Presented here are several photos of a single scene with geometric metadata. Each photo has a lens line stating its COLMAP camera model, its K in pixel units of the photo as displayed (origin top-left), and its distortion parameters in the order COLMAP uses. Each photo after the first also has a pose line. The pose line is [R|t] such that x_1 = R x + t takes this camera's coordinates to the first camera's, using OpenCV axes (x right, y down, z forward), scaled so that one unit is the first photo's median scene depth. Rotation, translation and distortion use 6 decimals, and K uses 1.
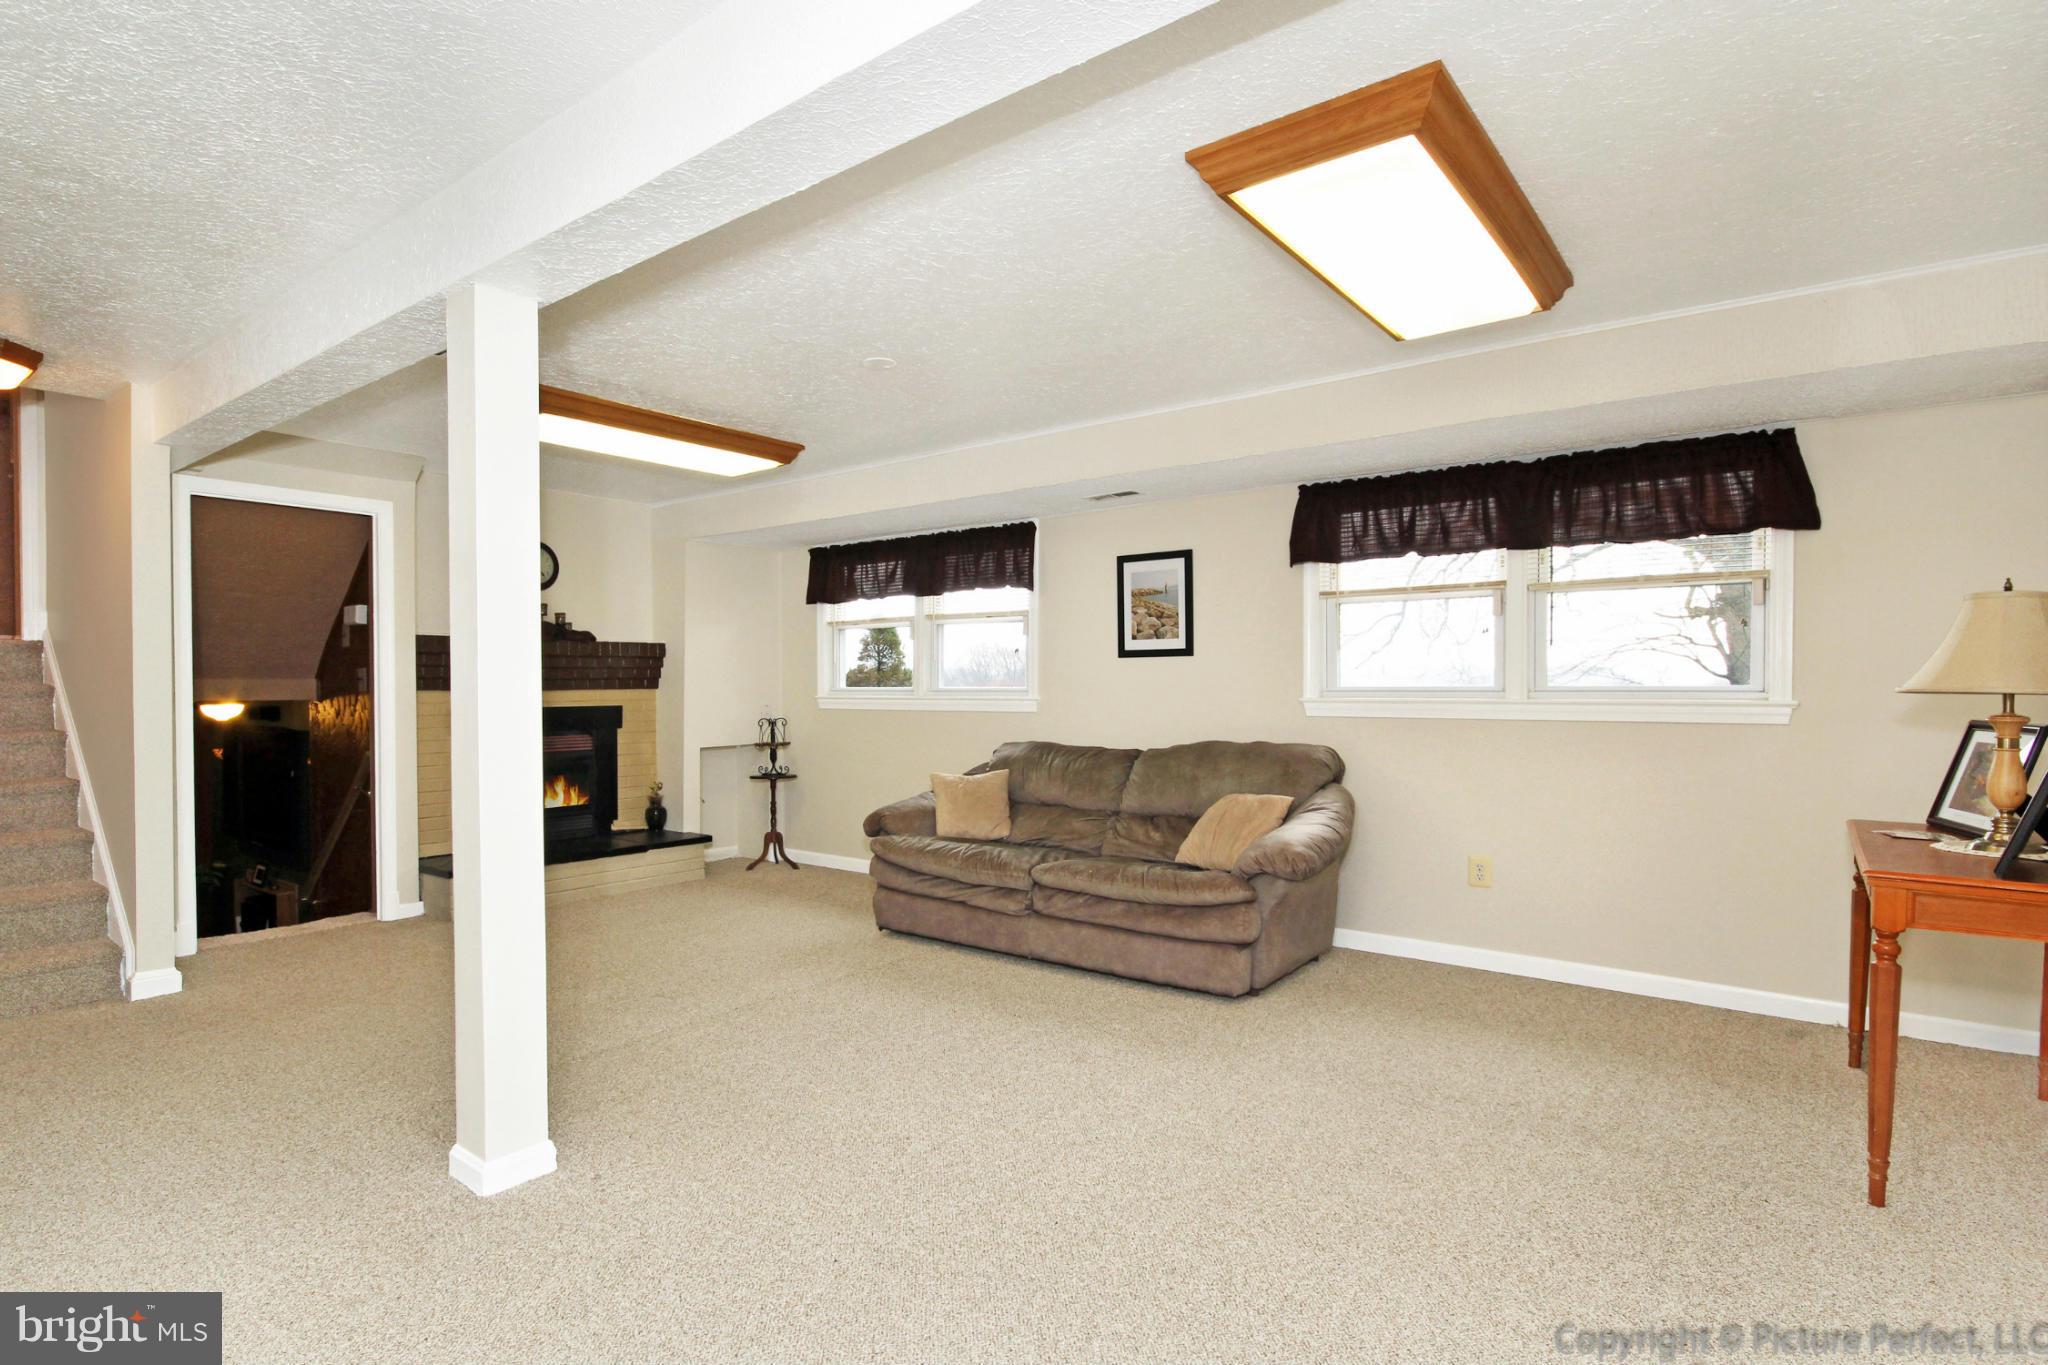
lens RADIAL K [[1011.3, 0, 960.3], [0, 1011.3, 708.4], [0, 0, 1]] dist [-0.001048, 0.000053]
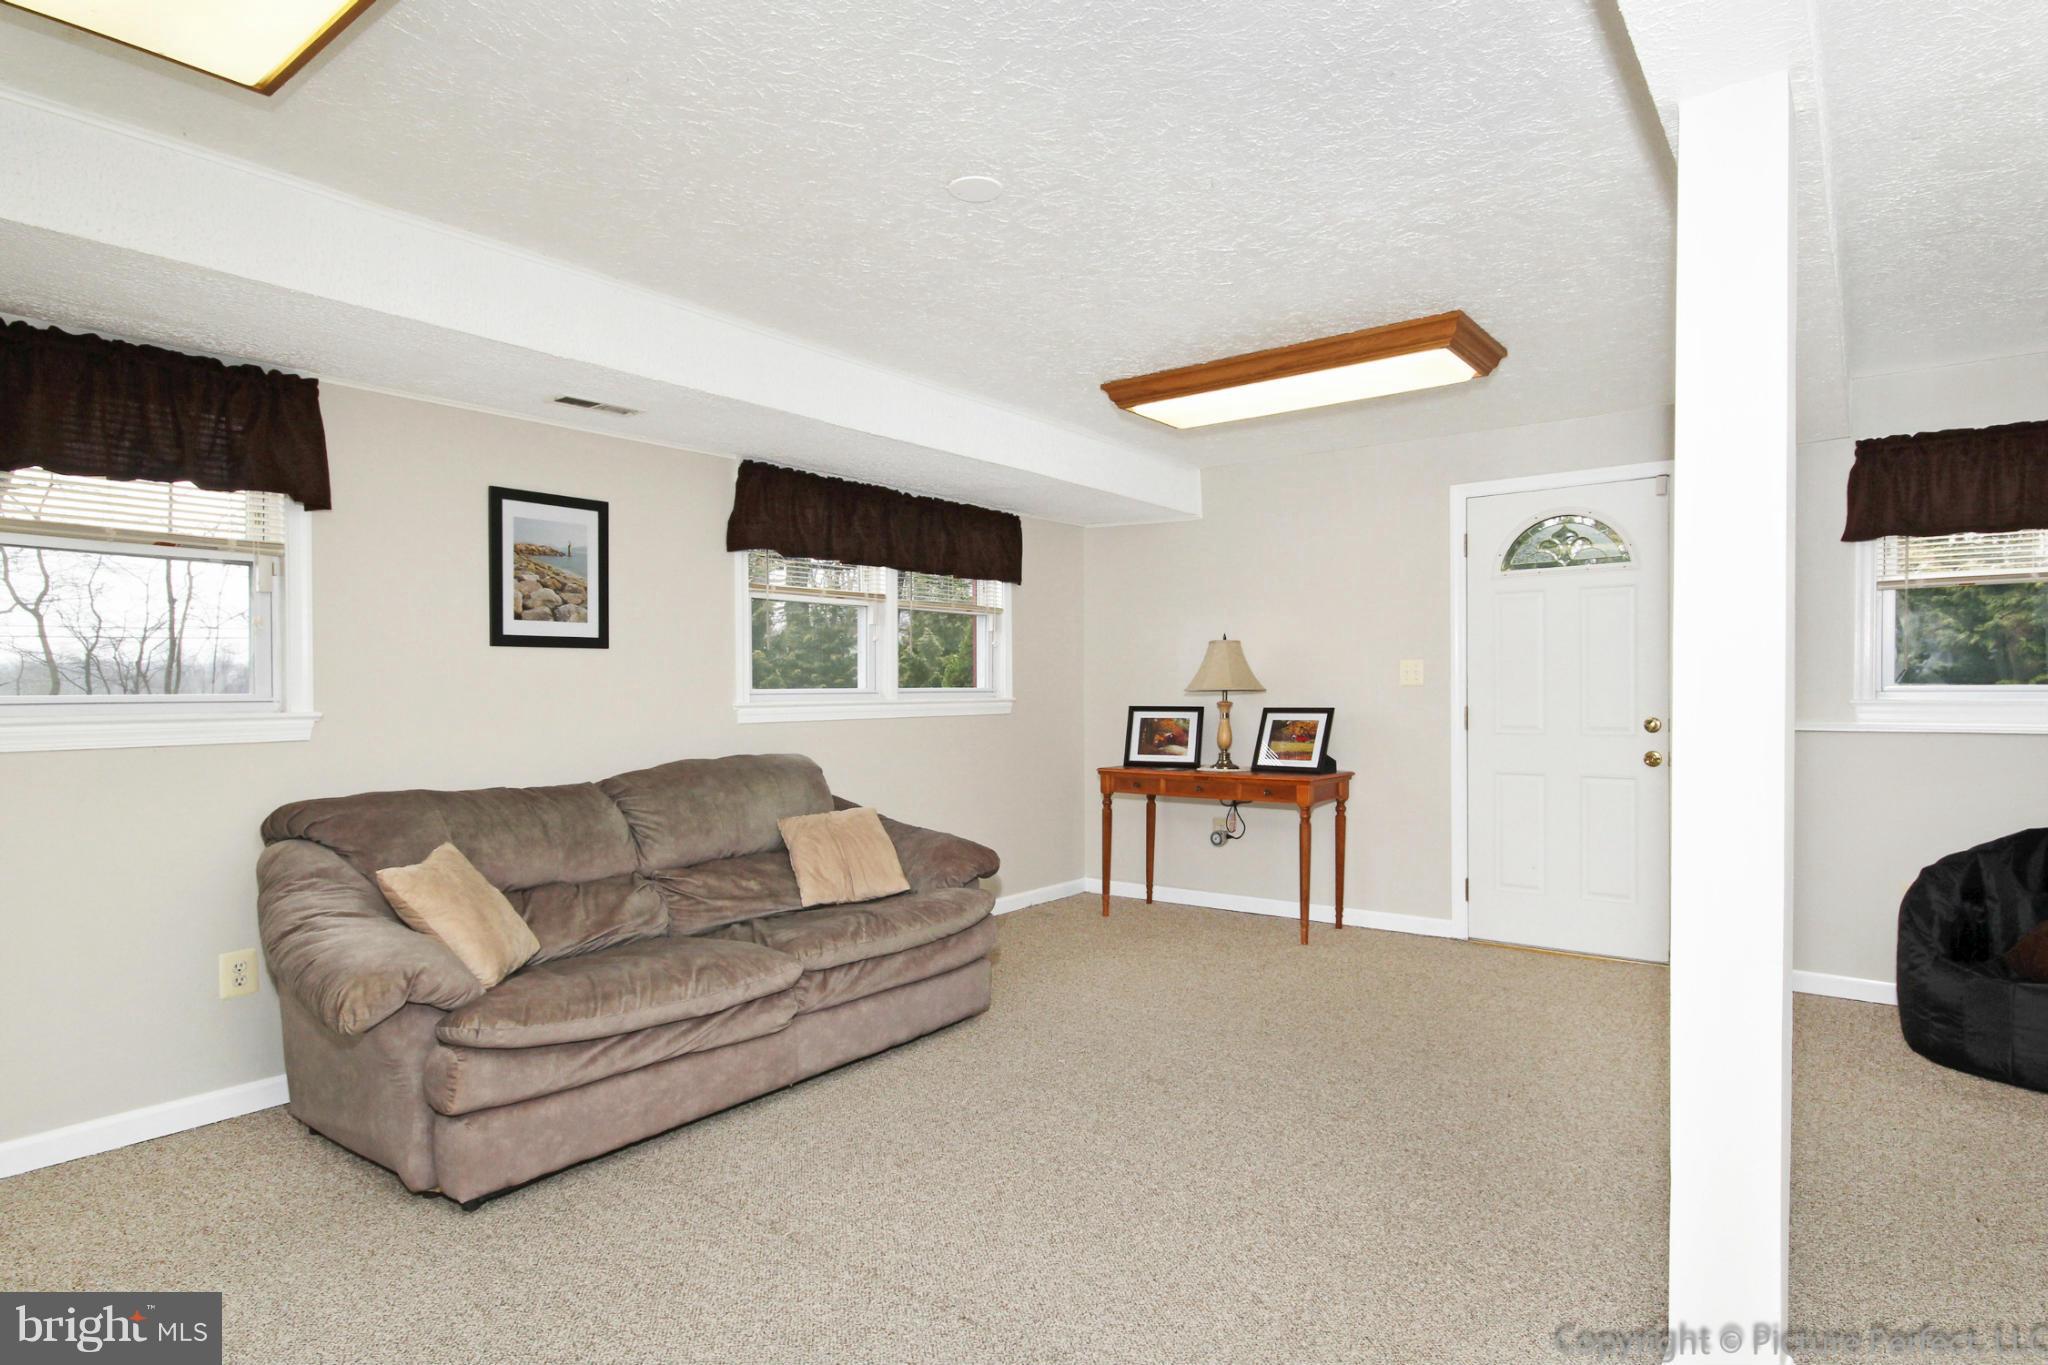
lens RADIAL K [[1093.9, 0, 1035.3], [0, 1093.9, 705.8], [0, 0, 1]] dist [-0.000074, 0.000429]
pose [[-0.020687, -0.020517, 0.999575, -0.558624], [0.023838, 0.999495, 0.021009, -0.019289], [-0.999502, 0.024262, -0.020188, 0.695359]]
